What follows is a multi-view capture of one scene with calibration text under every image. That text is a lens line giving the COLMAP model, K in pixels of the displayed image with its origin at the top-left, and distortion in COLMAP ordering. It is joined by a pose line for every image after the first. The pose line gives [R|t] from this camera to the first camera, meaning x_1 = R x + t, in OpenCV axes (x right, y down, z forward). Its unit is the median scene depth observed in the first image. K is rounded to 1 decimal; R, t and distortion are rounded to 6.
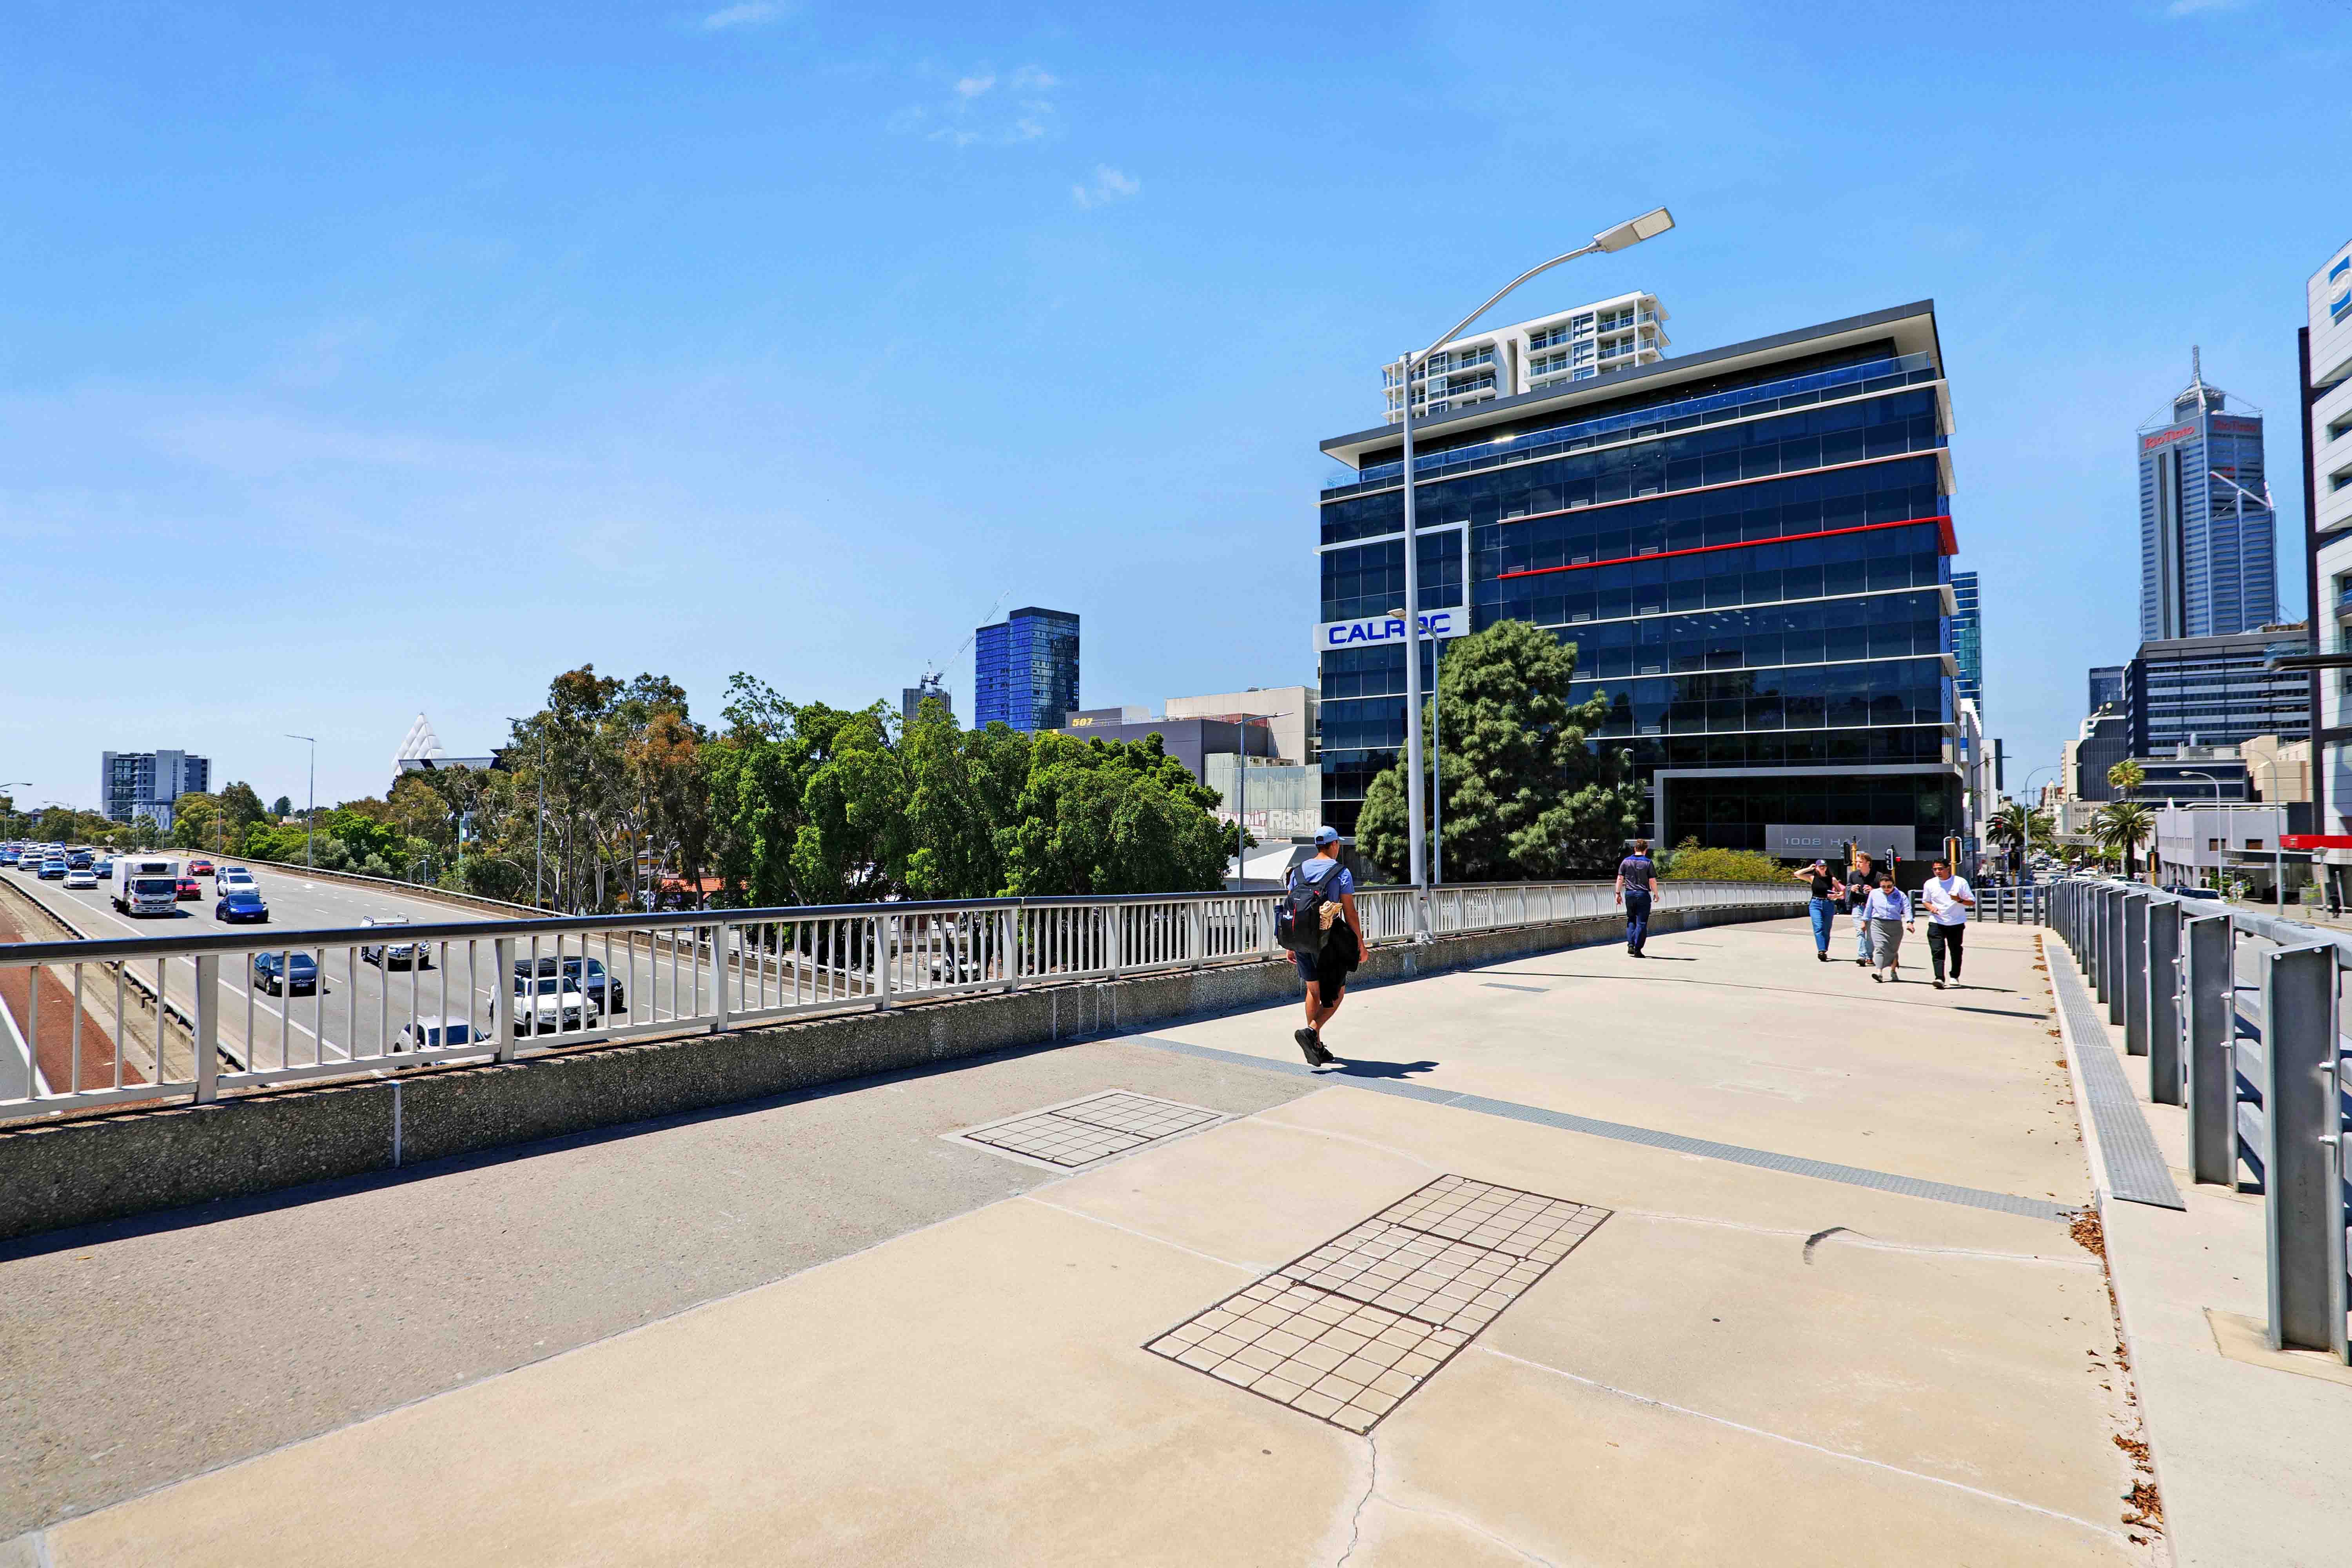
lens RADIAL K [[1117.9, 0, 1176.0], [0, 1117.9, 784.0], [0, 0, 1]] dist [-0.007245, 0.000412]
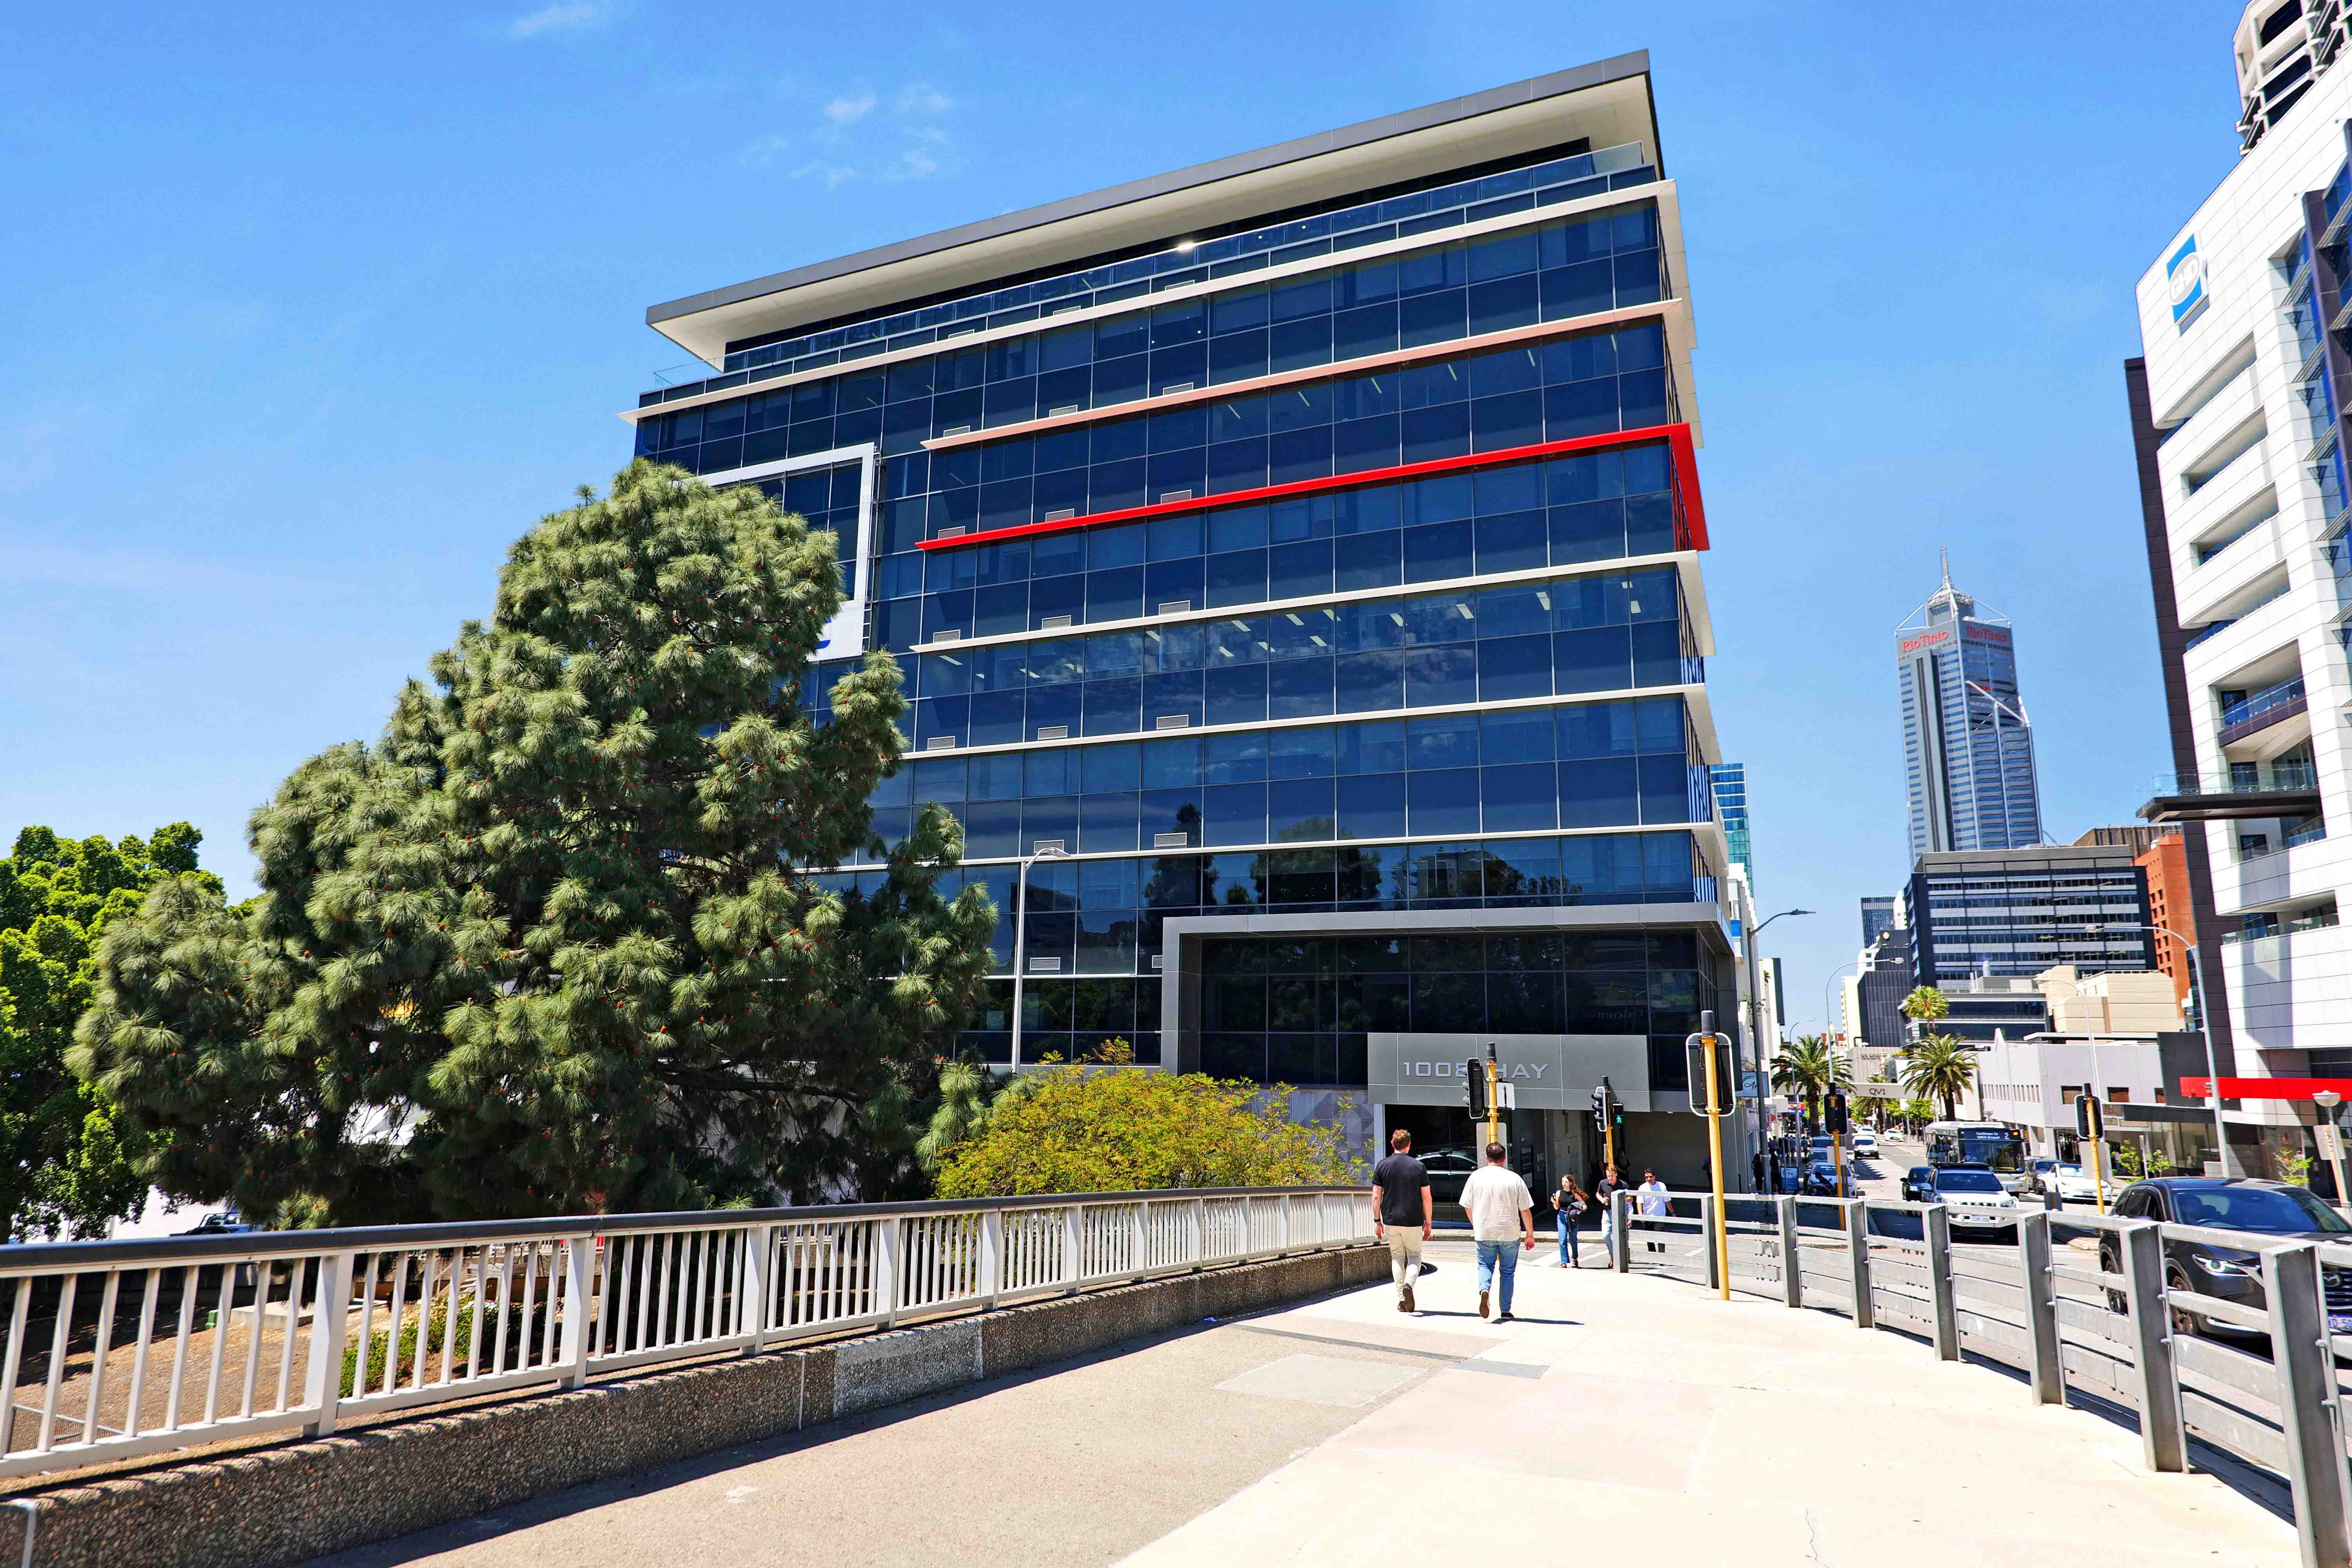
lens RADIAL K [[1411.7, 0, 1170.0], [0, 1411.7, 787.7], [0, 0, 1]] dist [-0.001138, -0.001172]
pose [[0.972009, 0.058069, 0.227654, 0.236147], [-0.020993, 0.986565, -0.162017, 0.025098], [-0.234003, 0.152703, 0.960169, 0.332802]]
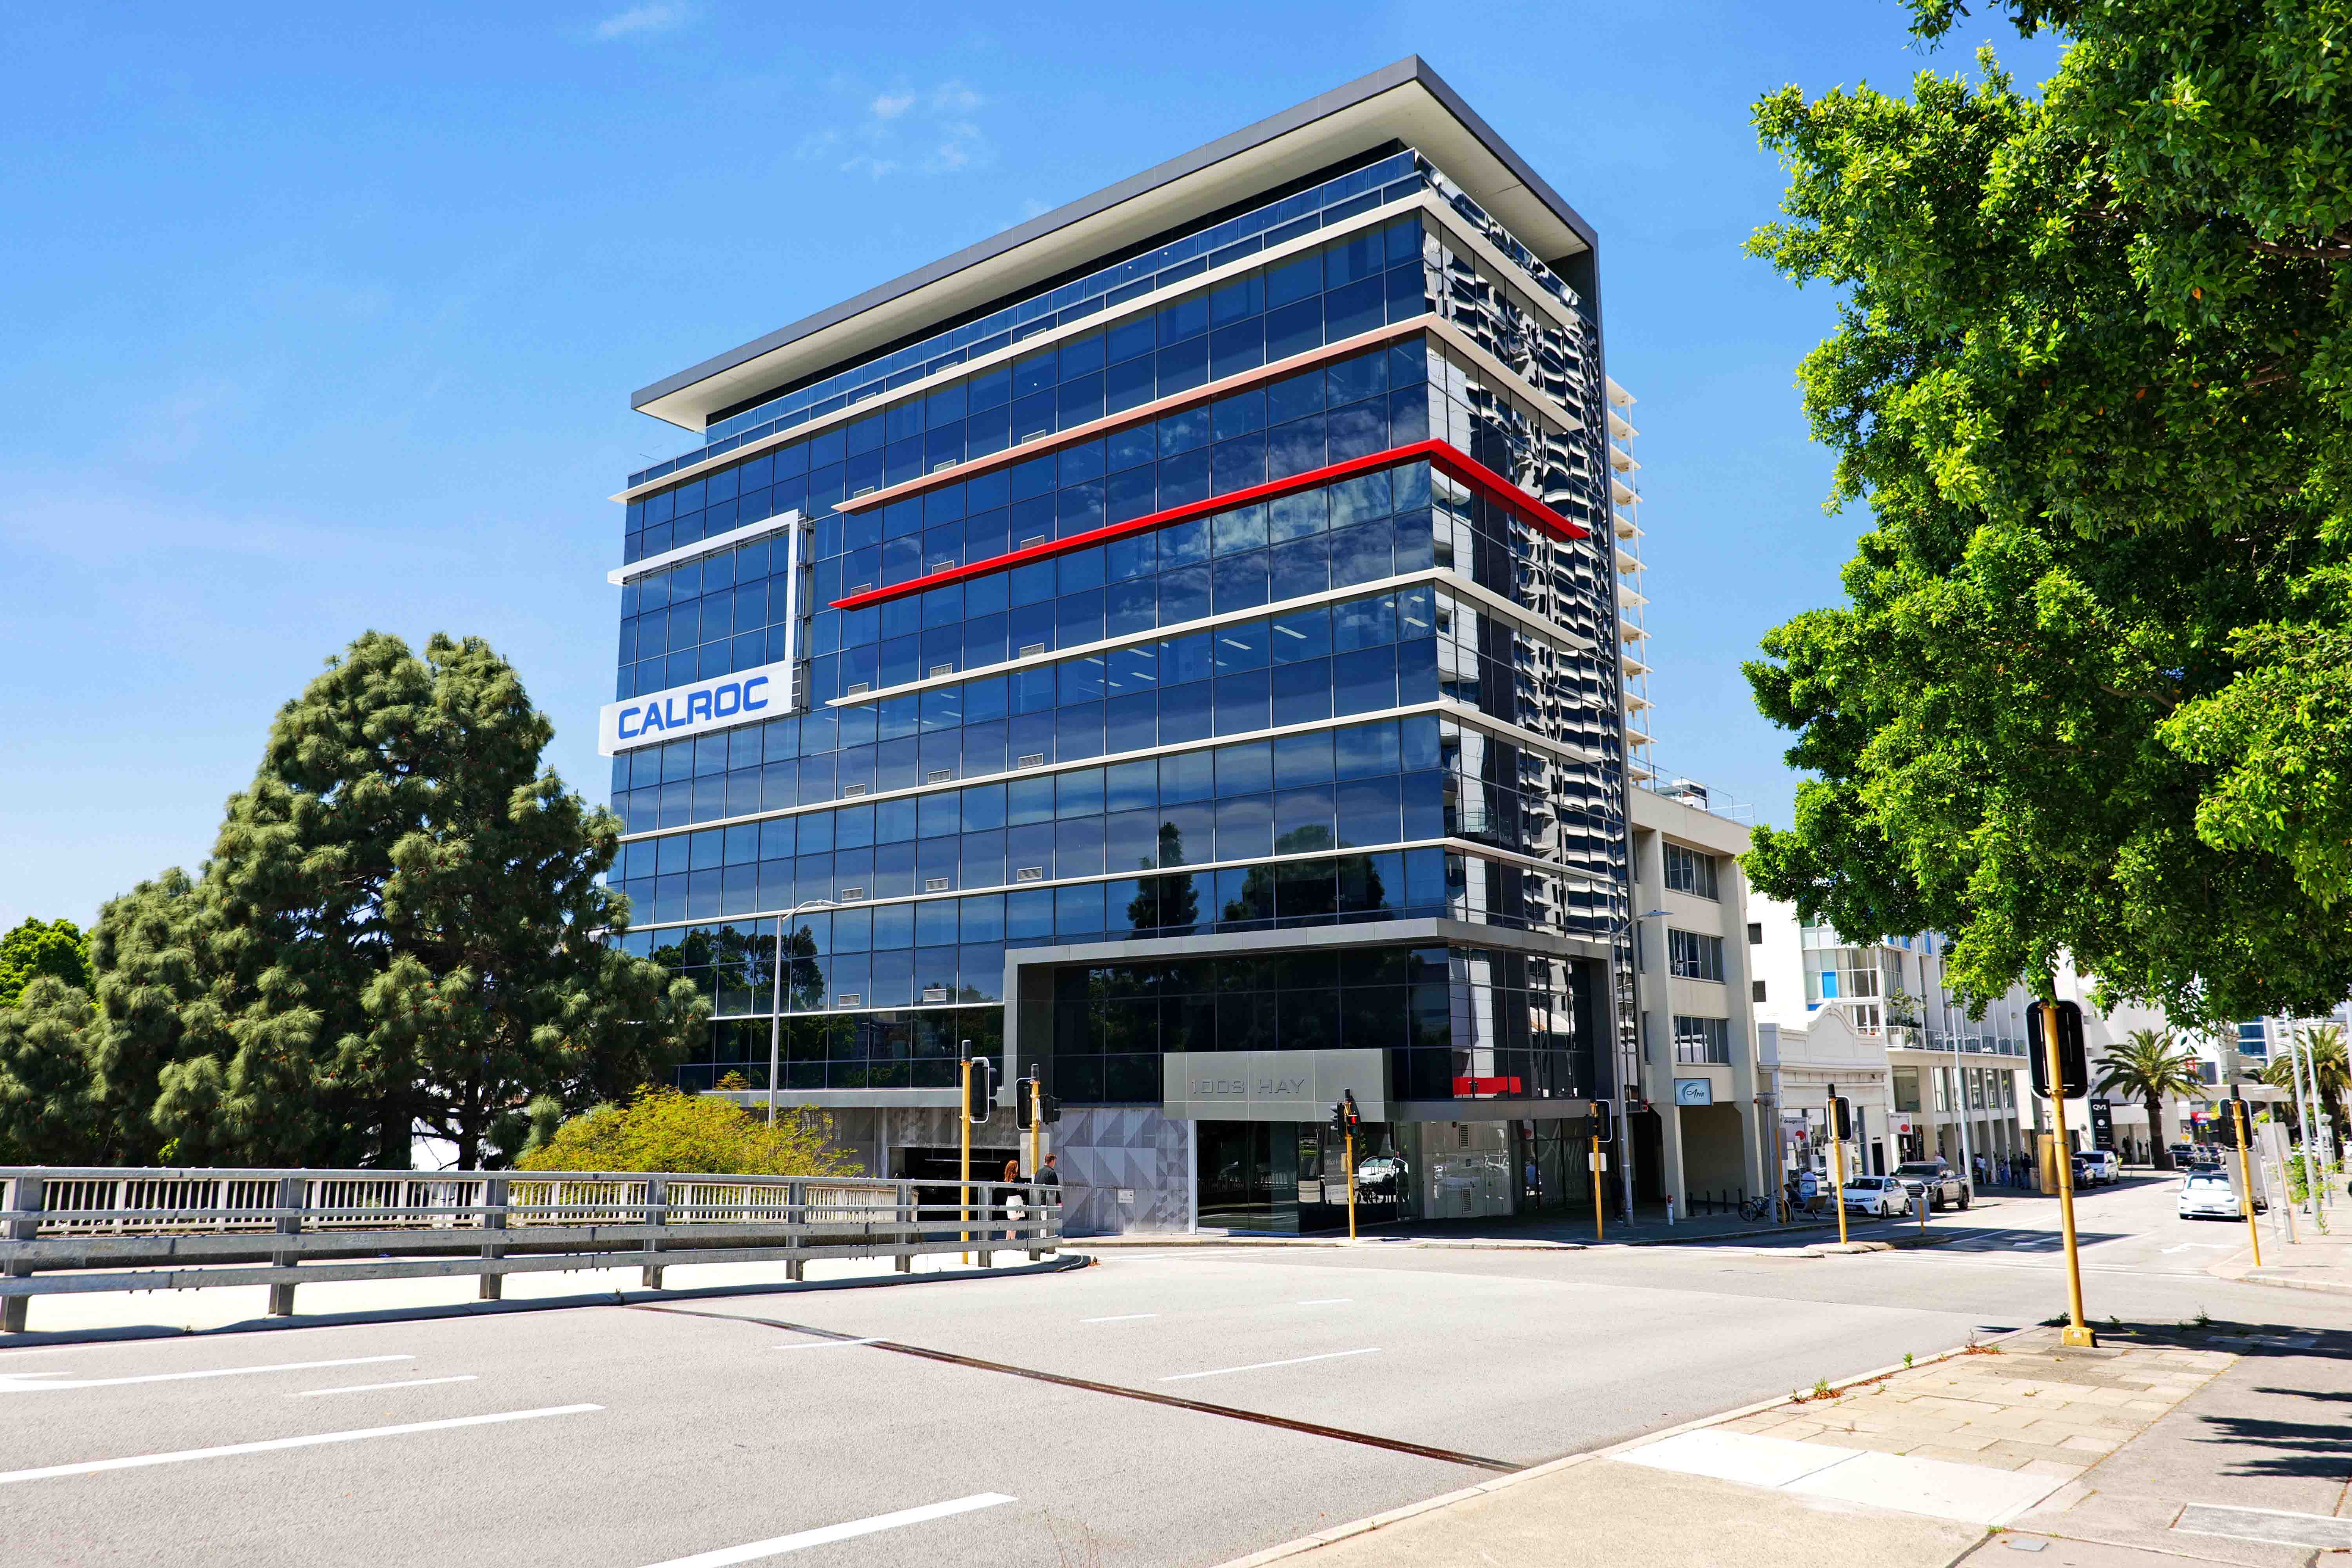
lens RADIAL K [[1656.4, 0, 1176.0], [0, 1656.4, 784.0], [0, 0, 1]] dist [0.004861, 0.005165]
pose [[0.999923, -0.012062, -0.002915, 0.415757], [0.011496, 0.988887, -0.148221, 0.021125], [0.004670, 0.148176, 0.988950, 0.193711]]
